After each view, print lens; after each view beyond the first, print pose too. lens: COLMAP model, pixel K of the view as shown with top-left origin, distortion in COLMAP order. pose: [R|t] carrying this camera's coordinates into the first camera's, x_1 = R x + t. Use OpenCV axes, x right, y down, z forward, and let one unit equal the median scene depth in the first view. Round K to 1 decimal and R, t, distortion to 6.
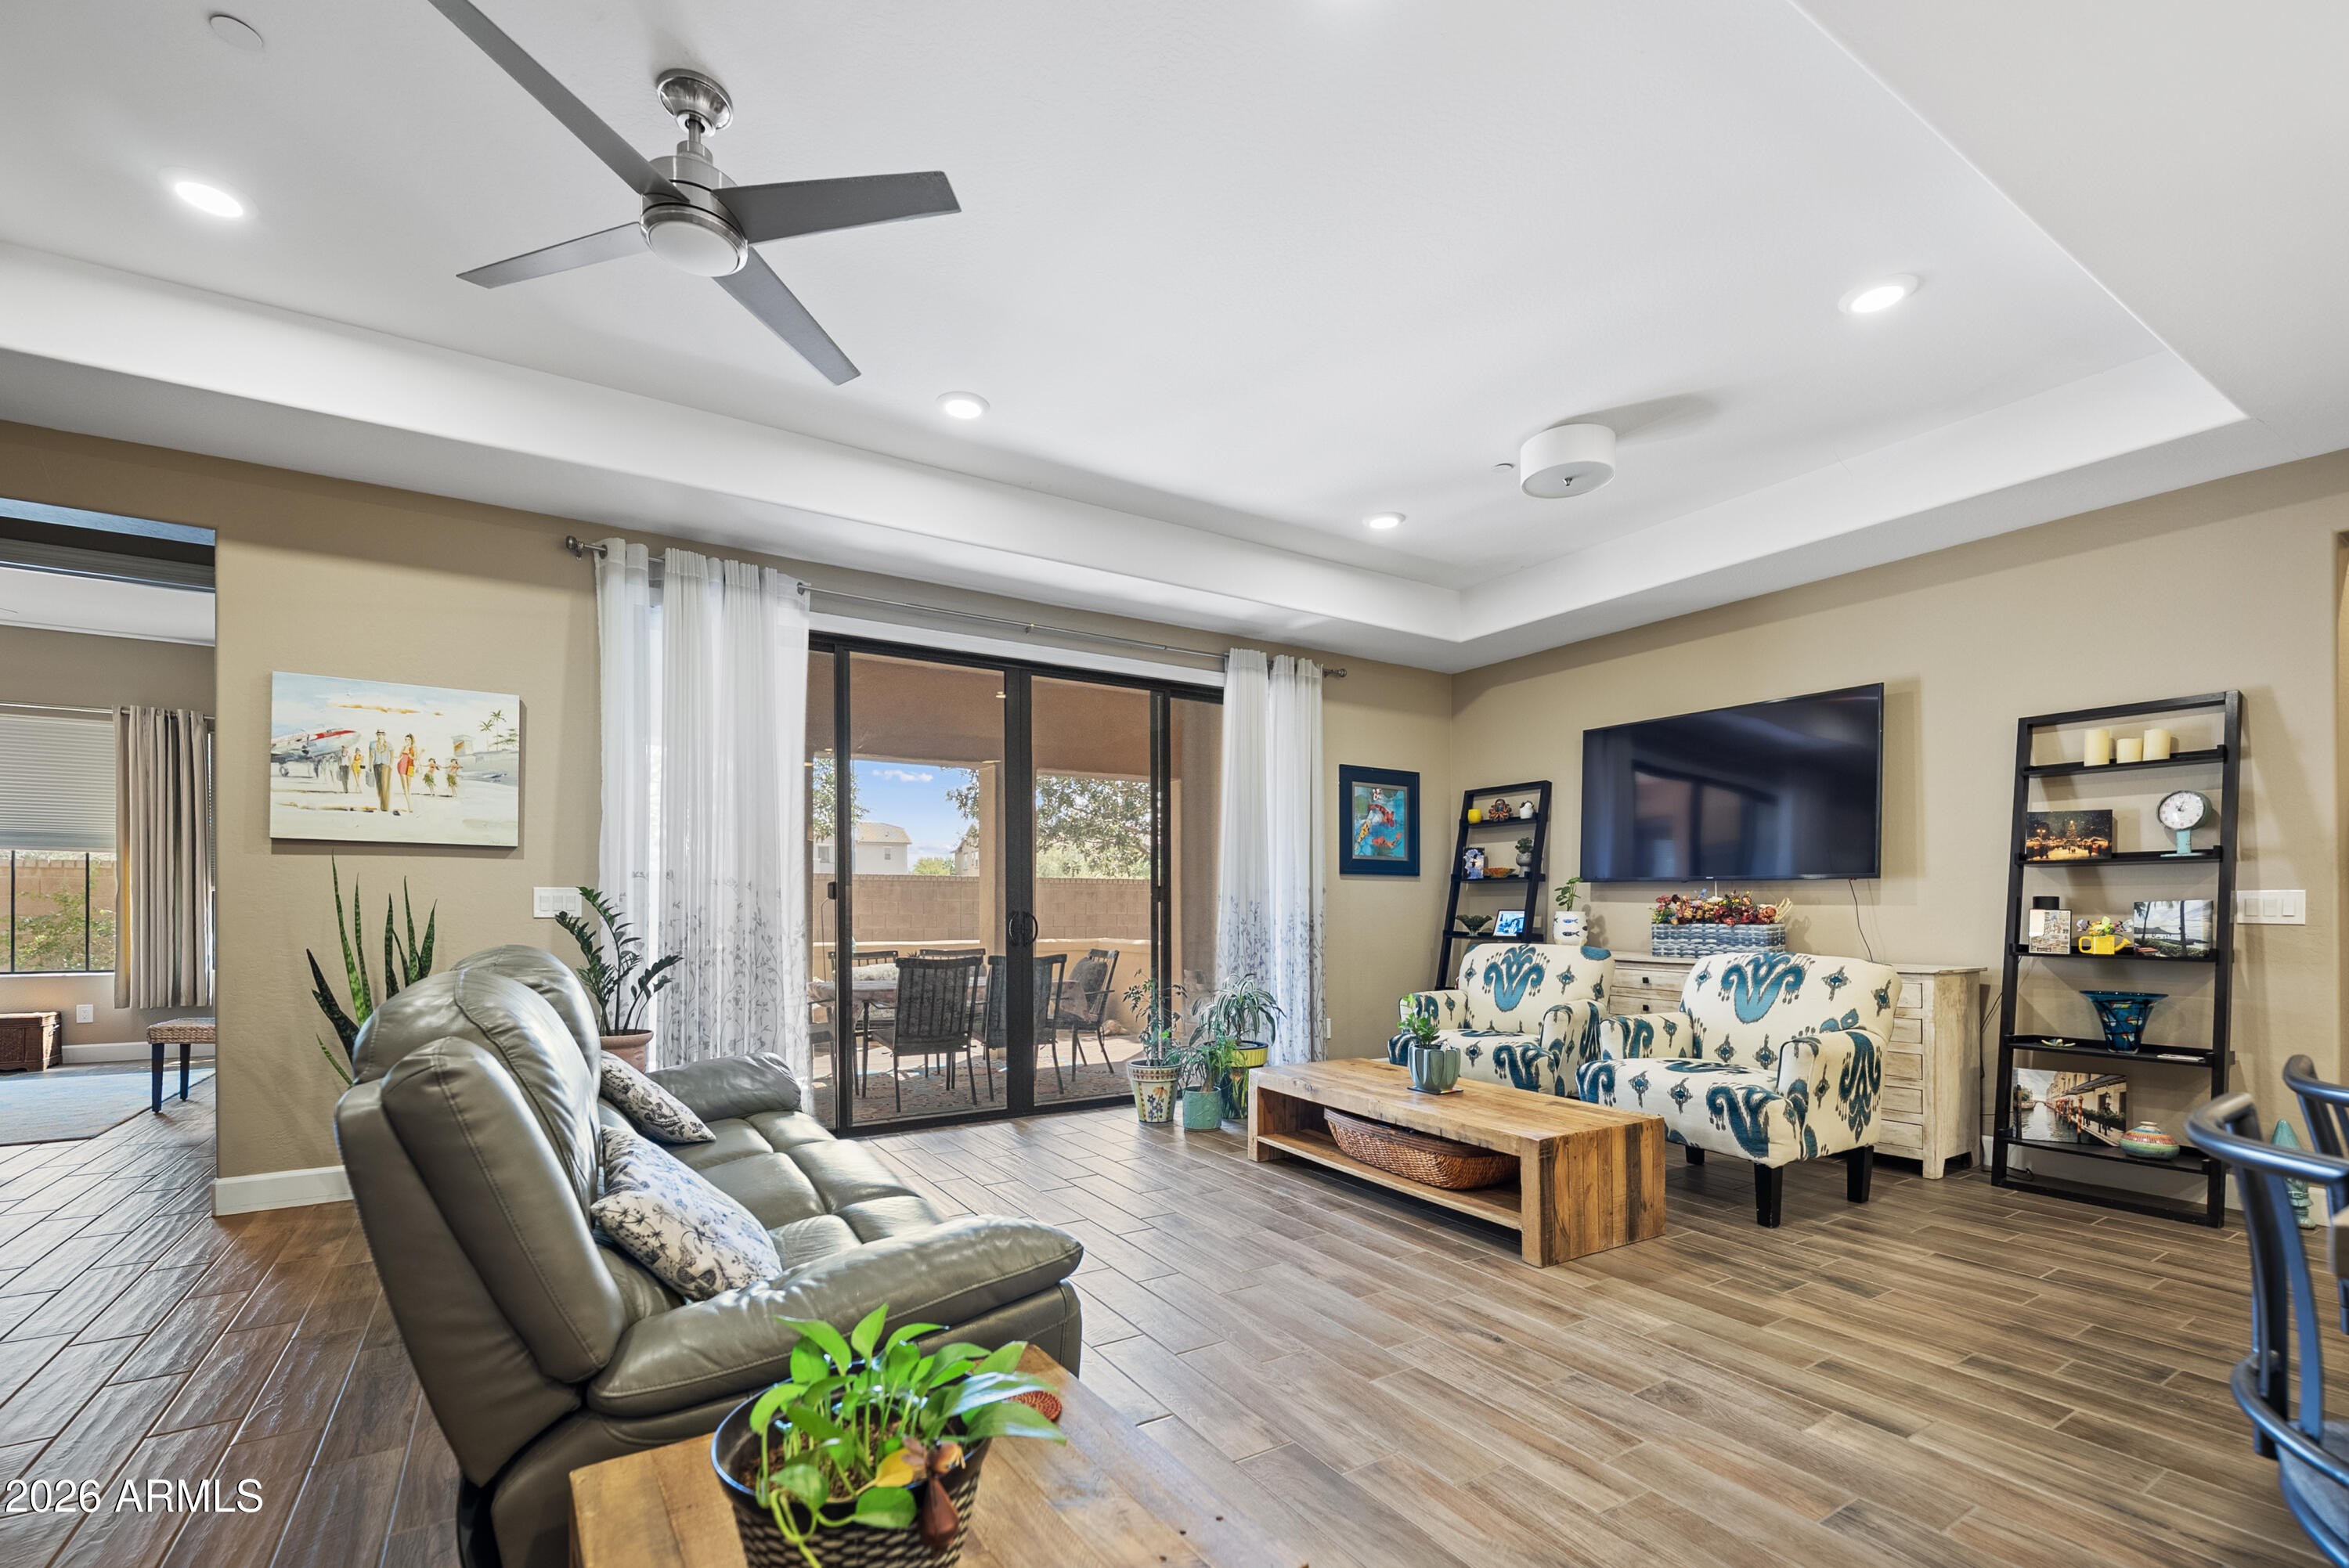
lens RADIAL K [[1003.2, 0, 1165.7], [0, 1003.2, 904.7], [0, 0, 1]] dist [-0.001808, -0.000590]
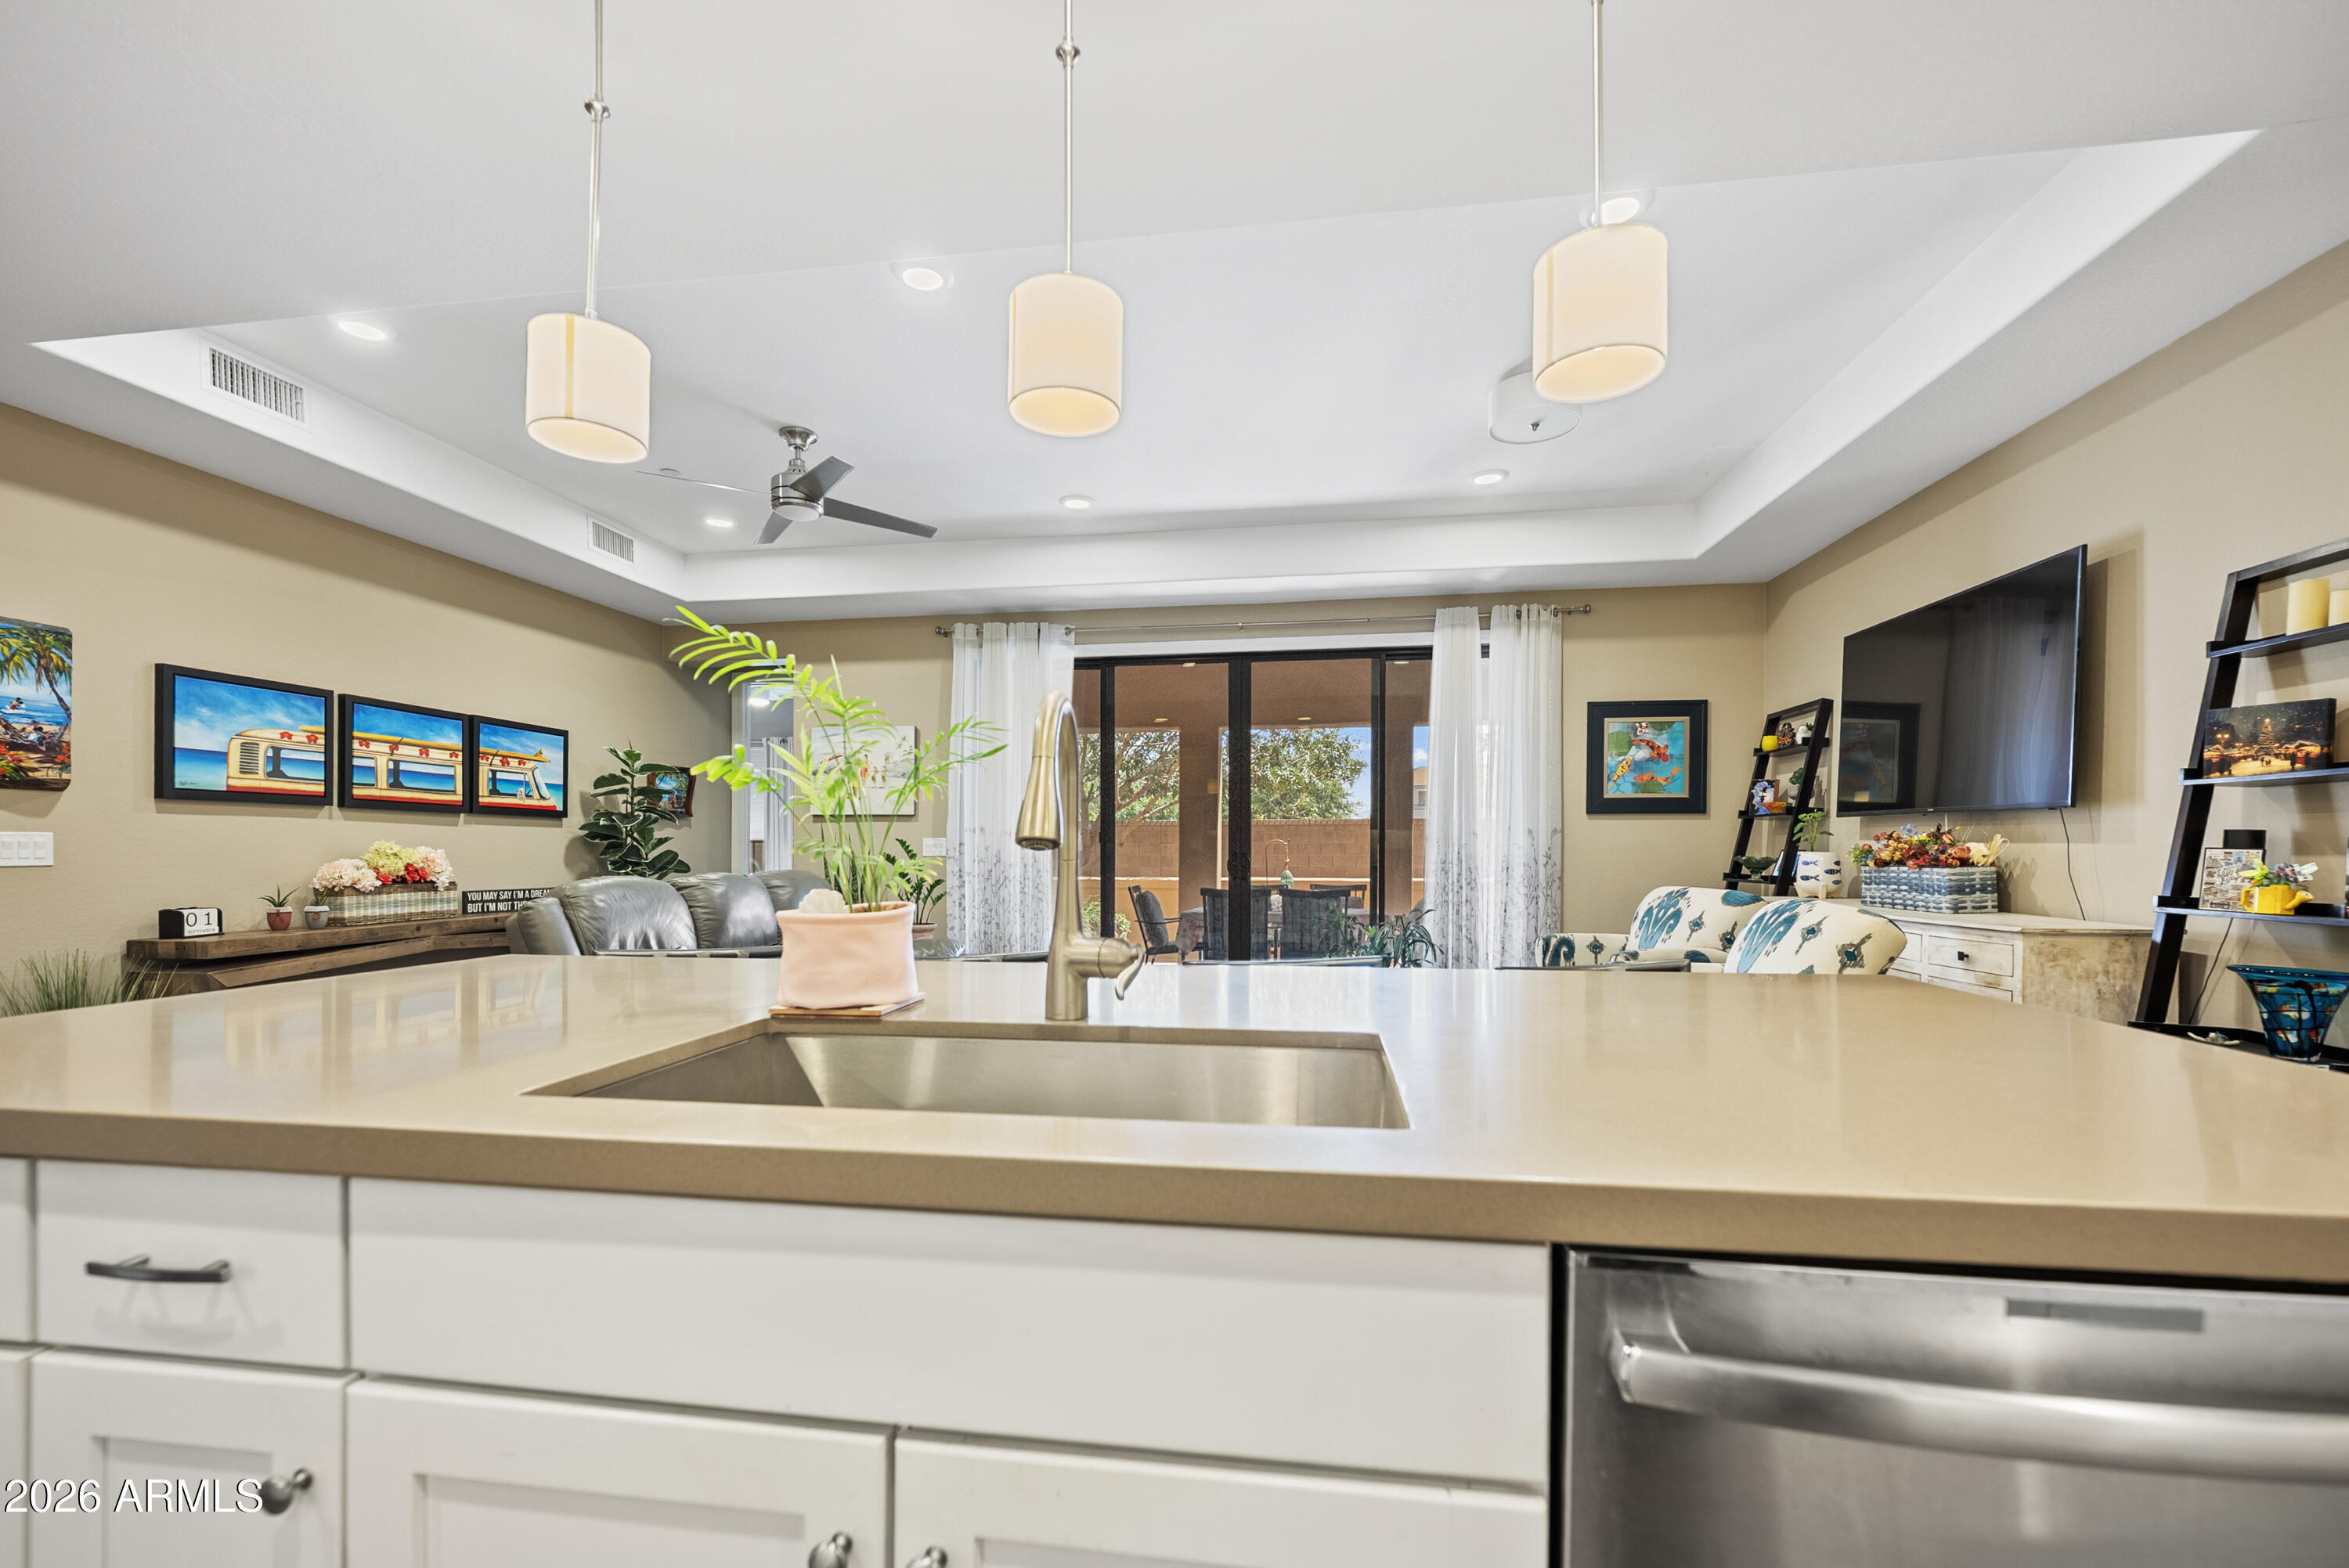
lens RADIAL K [[1001.2, 0, 1159.1], [0, 1001.2, 858.0], [0, 0, 1]] dist [-0.000206, -0.000082]
pose [[0.758481, 0.002119, -0.651692, 0.604203], [0.004776, 0.999950, 0.008810, 0.001641], [0.651678, -0.009795, 0.758432, -0.014898]]
